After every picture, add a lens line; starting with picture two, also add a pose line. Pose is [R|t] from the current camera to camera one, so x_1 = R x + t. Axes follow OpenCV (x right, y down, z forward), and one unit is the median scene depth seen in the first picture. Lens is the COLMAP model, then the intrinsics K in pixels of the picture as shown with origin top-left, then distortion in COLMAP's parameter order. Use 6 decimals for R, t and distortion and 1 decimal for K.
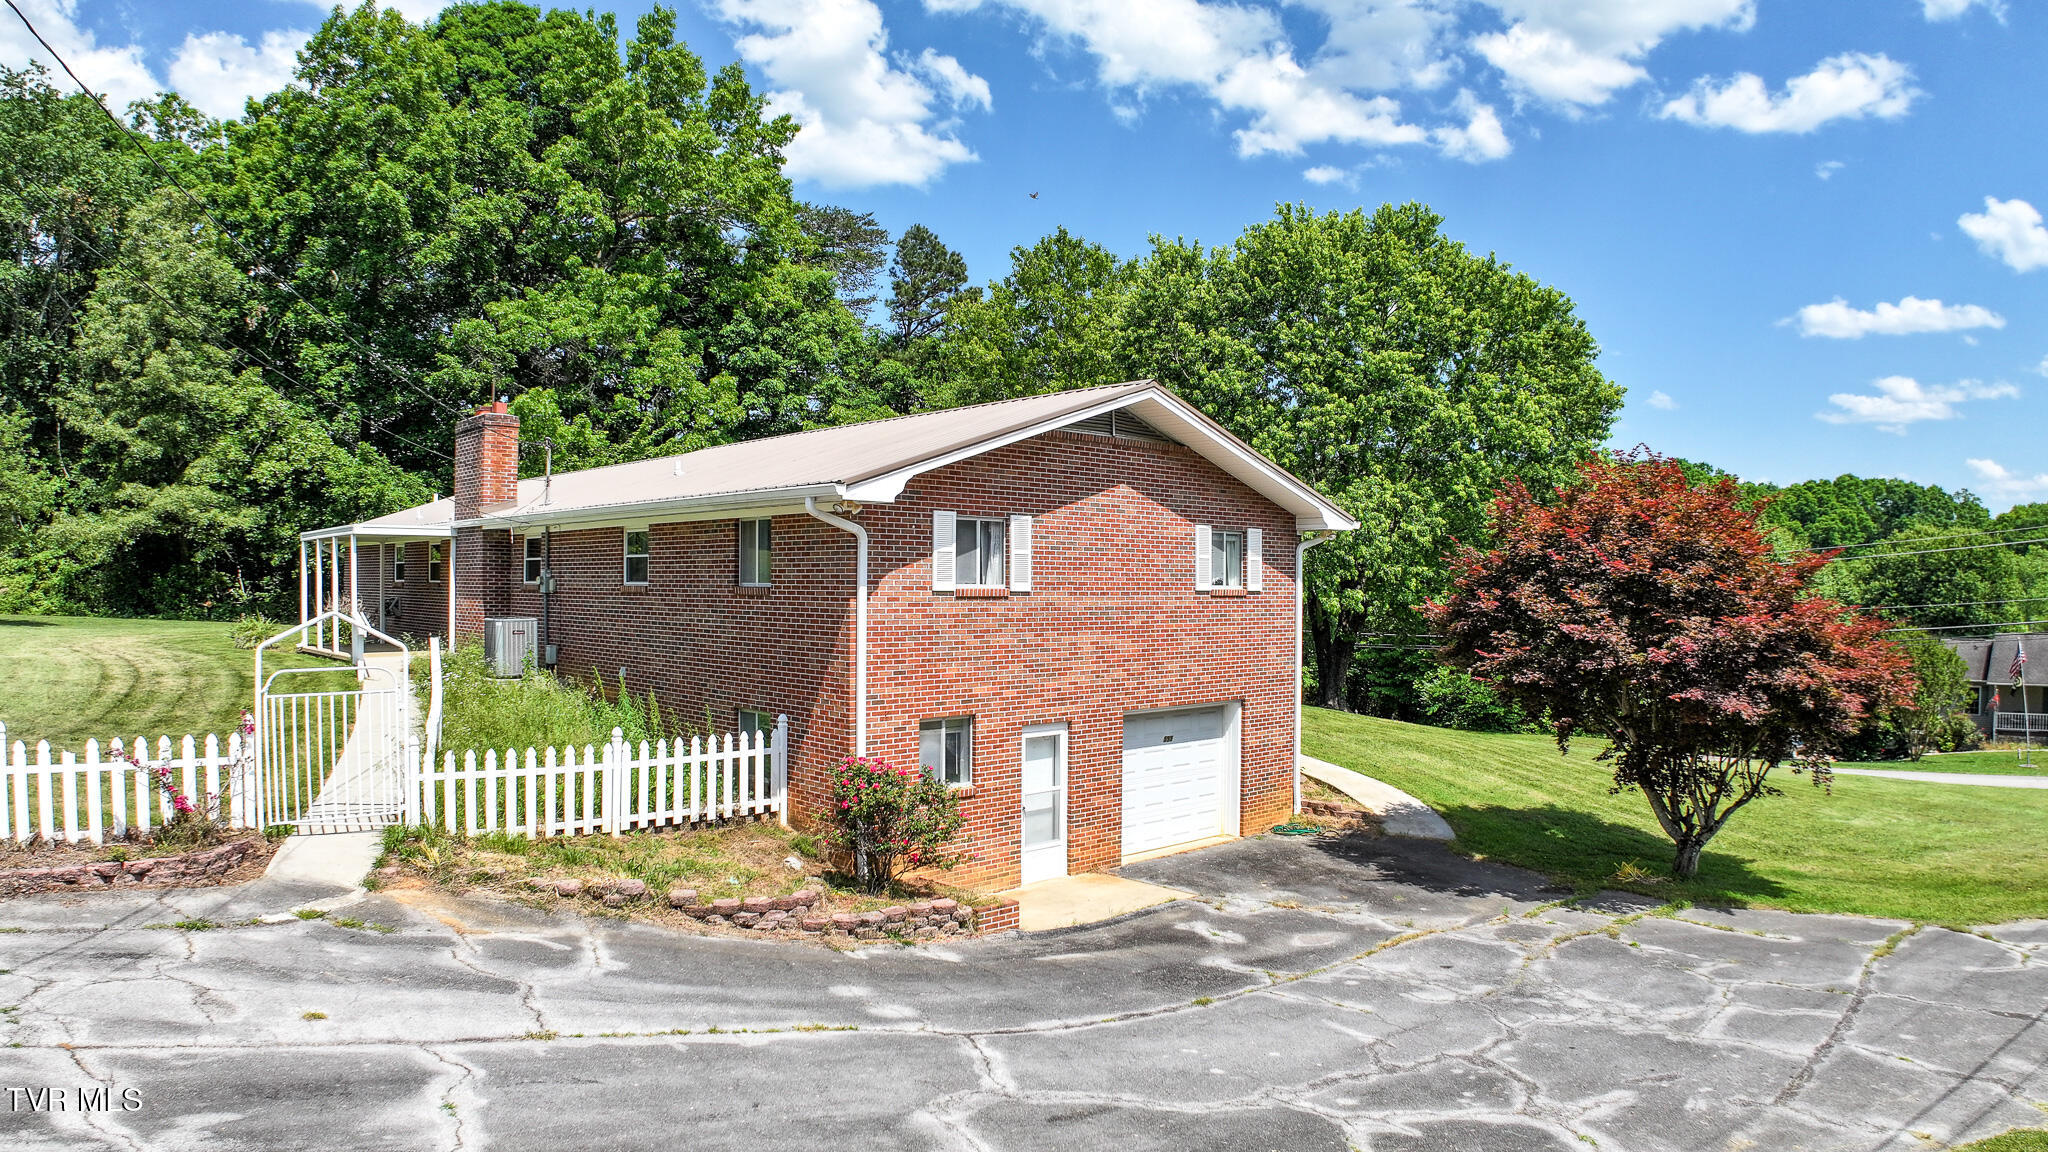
lens RADIAL K [[1266.0, 0, 1030.1], [0, 1266.0, 560.0], [0, 0, 1]] dist [-0.176635, 0.024412]
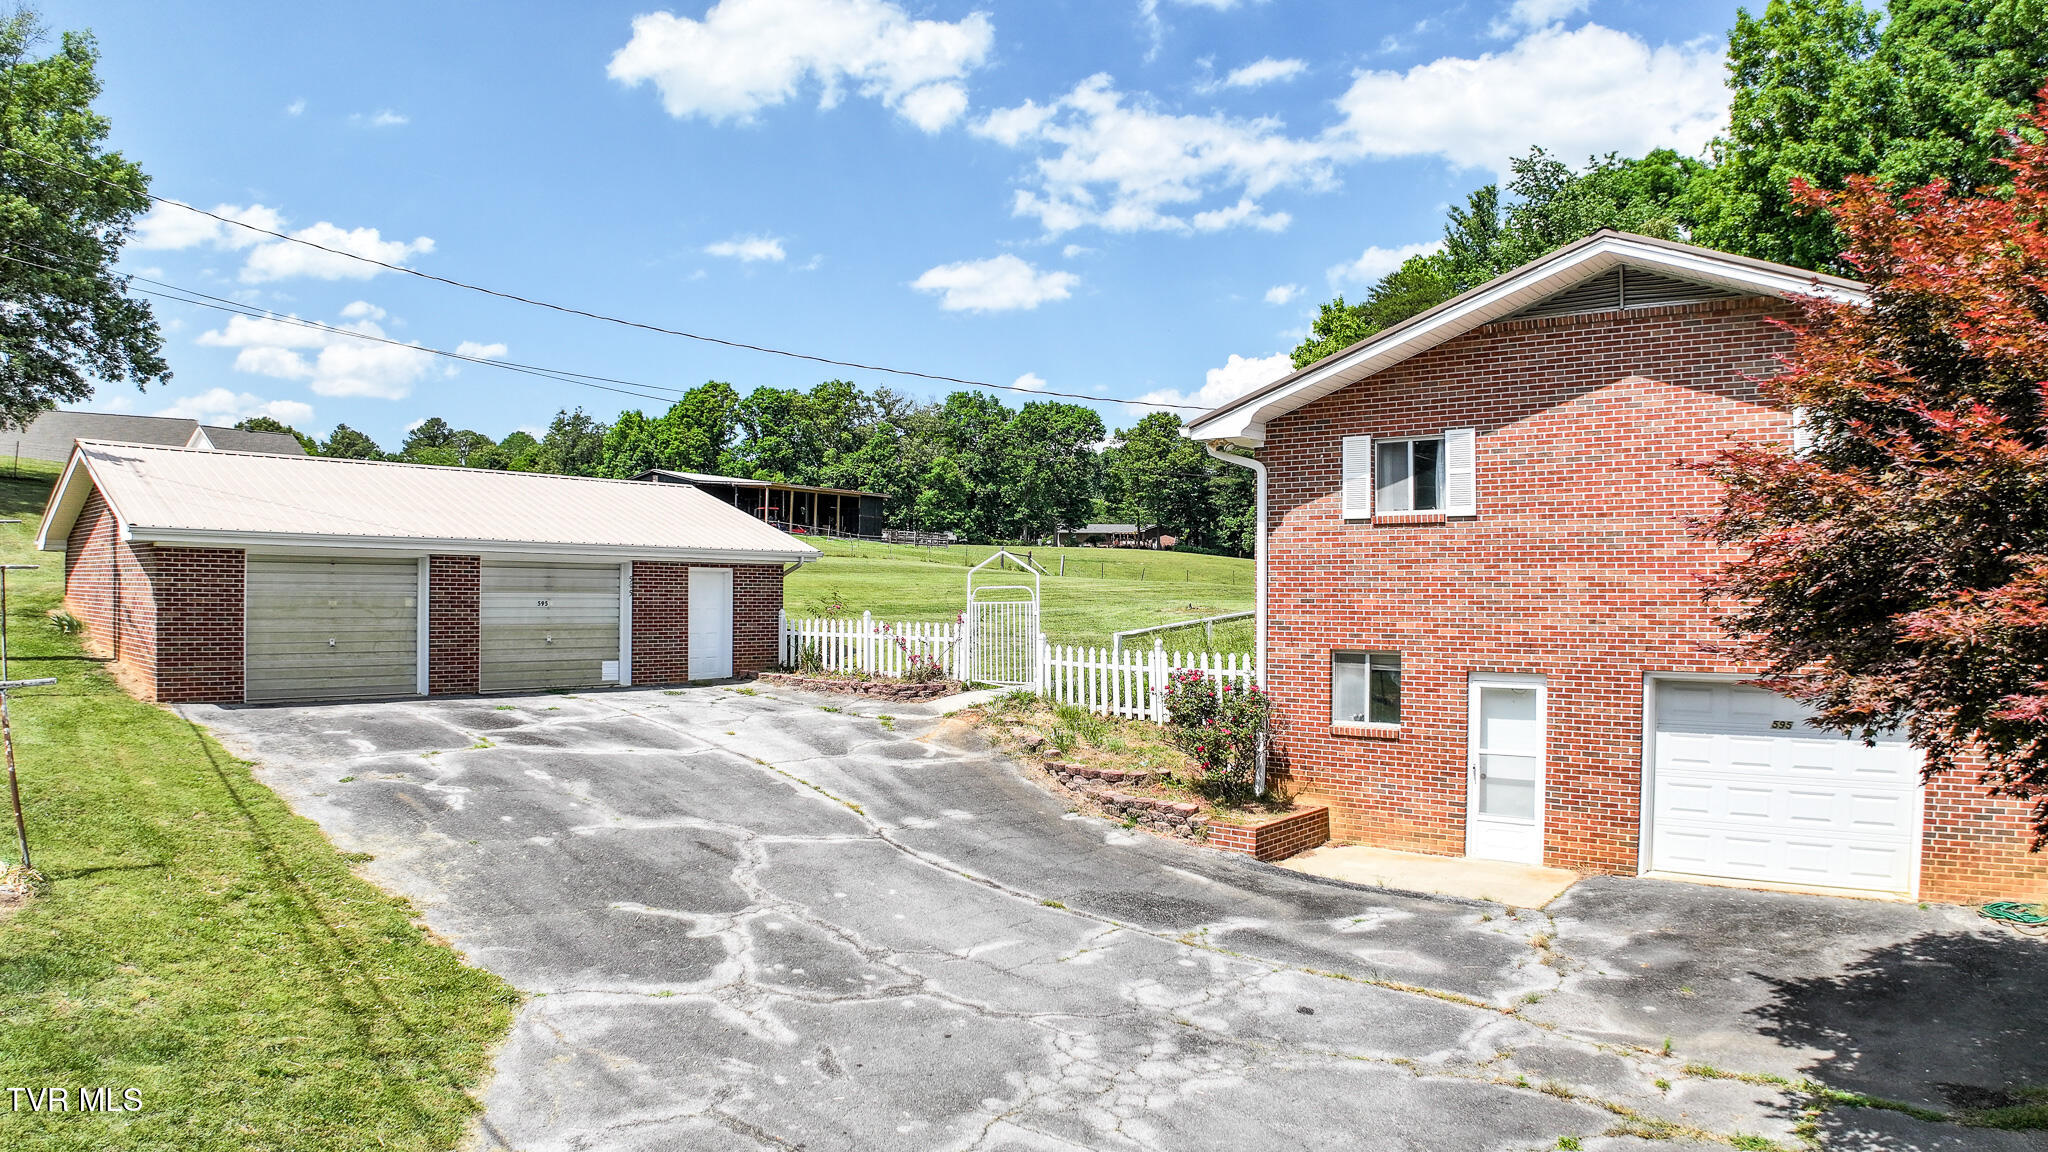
lens RADIAL K [[1266.0, 0, 1022.6], [0, 1266.0, 568.2], [0, 0, 1]] dist [-0.176635, 0.024412]
pose [[0.136961, -0.021169, -0.990350, 0.589787], [0.015441, 0.999696, -0.019233, 0.053761], [0.990456, -0.012658, 0.137246, 0.432471]]
